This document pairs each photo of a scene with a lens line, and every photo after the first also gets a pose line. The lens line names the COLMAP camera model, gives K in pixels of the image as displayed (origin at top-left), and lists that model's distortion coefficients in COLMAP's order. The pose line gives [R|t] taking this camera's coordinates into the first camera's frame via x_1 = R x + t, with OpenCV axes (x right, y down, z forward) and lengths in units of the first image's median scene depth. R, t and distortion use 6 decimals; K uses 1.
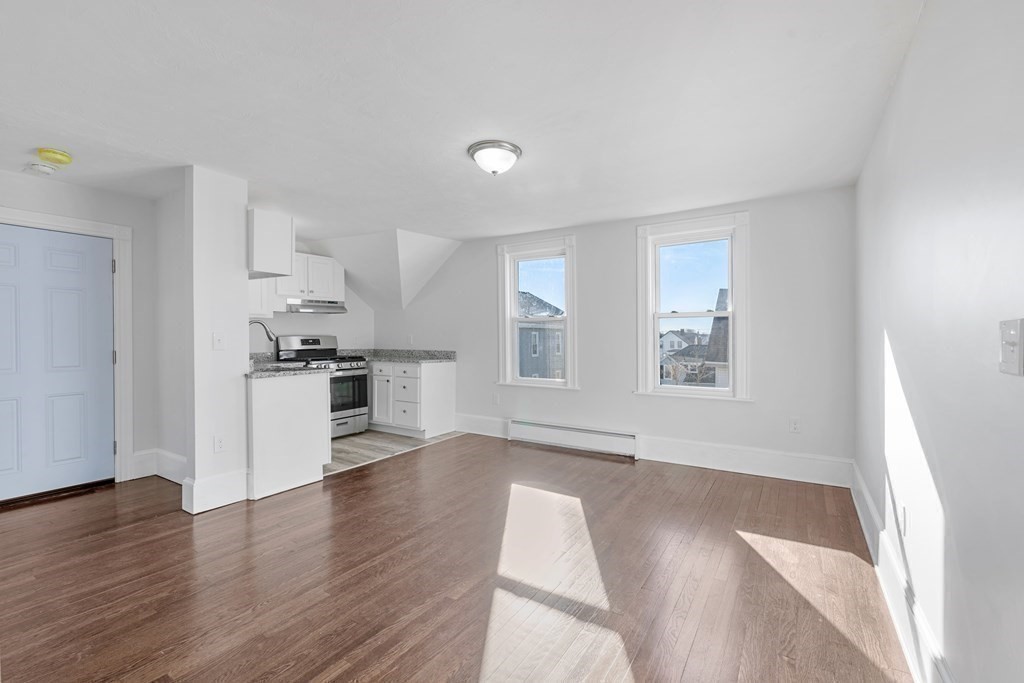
lens RADIAL K [[445.3, 0, 514.8], [0, 445.3, 335.8], [0, 0, 1]] dist [0.001587, -0.000166]
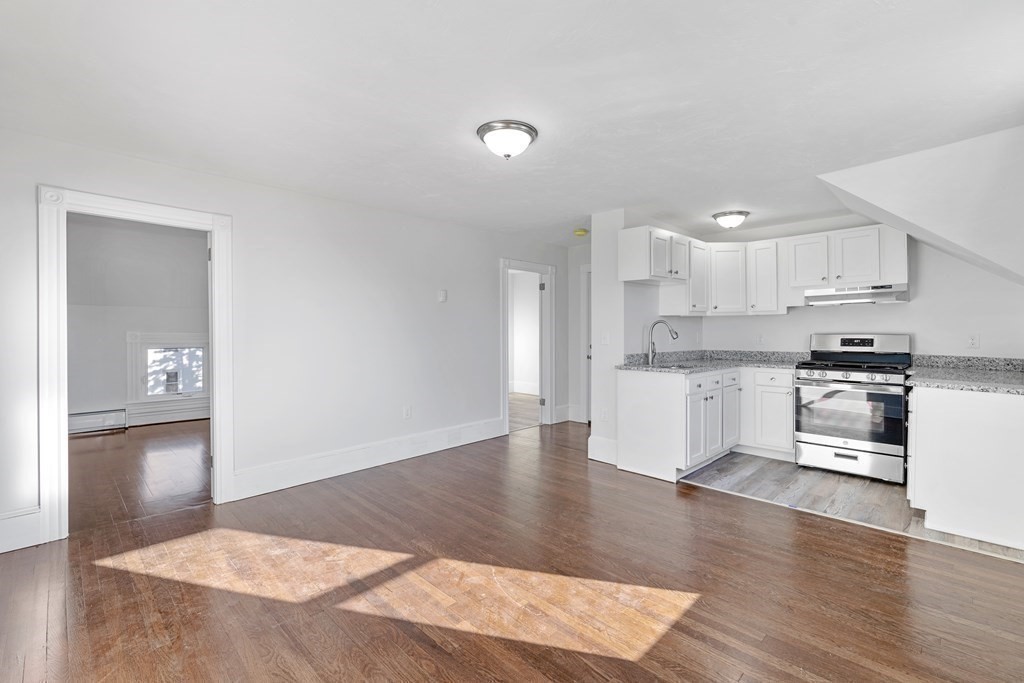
lens RADIAL K [[447.9, 0, 516.3], [0, 447.9, 327.0], [0, 0, 1]] dist [-0.002232, -0.000425]
pose [[-0.202642, 0.001994, -0.979251, 0.410153], [0.000624, 0.999998, 0.001907, -0.013948], [0.979253, -0.000224, -0.202643, 0.587354]]
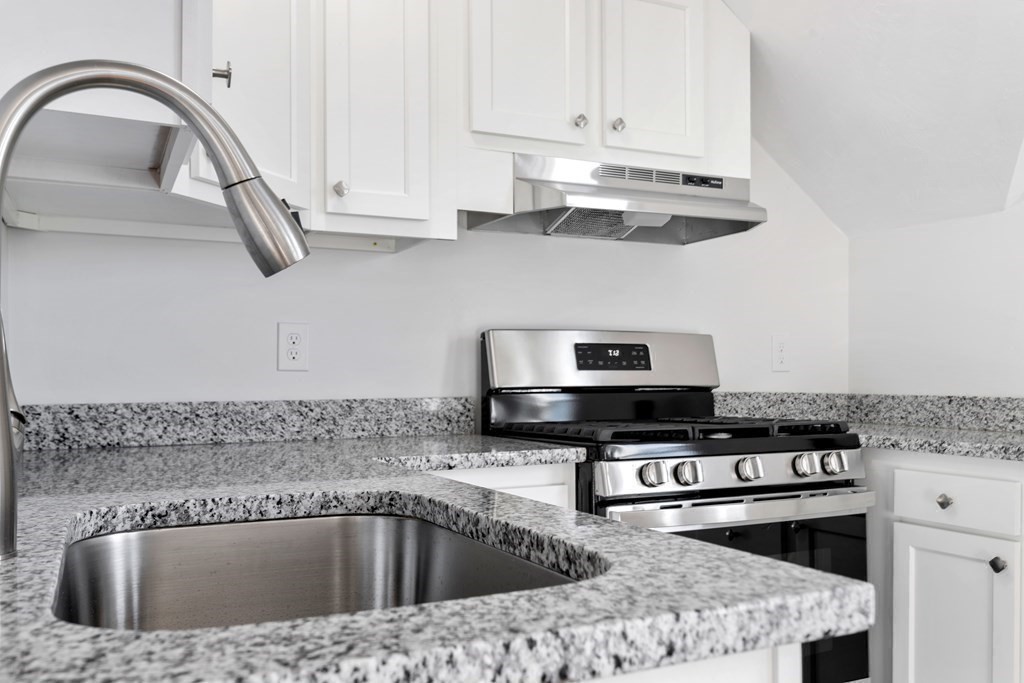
lens RADIAL K [[895.2, 0, 536.7], [0, 895.2, 376.9], [0, 0, 1]] dist [-0.000924, -0.000366]
pose [[0.865399, 0.004448, -0.501064, -0.259782], [-0.005706, 0.999983, -0.000978, 0.025381], [0.501051, 0.003706, 0.865410, 0.577744]]
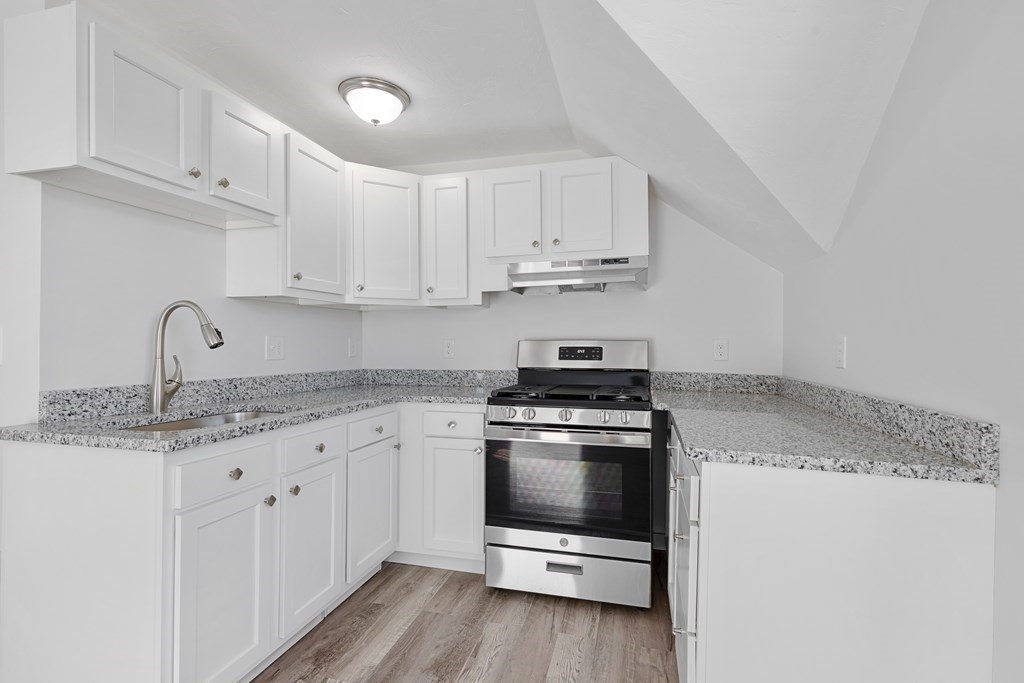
lens RADIAL K [[472.4, 0, 512.0], [0, 472.4, 341.5], [0, 0, 1]] dist [-0.001092, -0.000172]
pose [[0.310103, 0.003267, -0.950697, -0.012688], [-0.006677, 0.999977, 0.001259, 0.001732], [0.950680, 0.005957, 0.310117, 0.782897]]
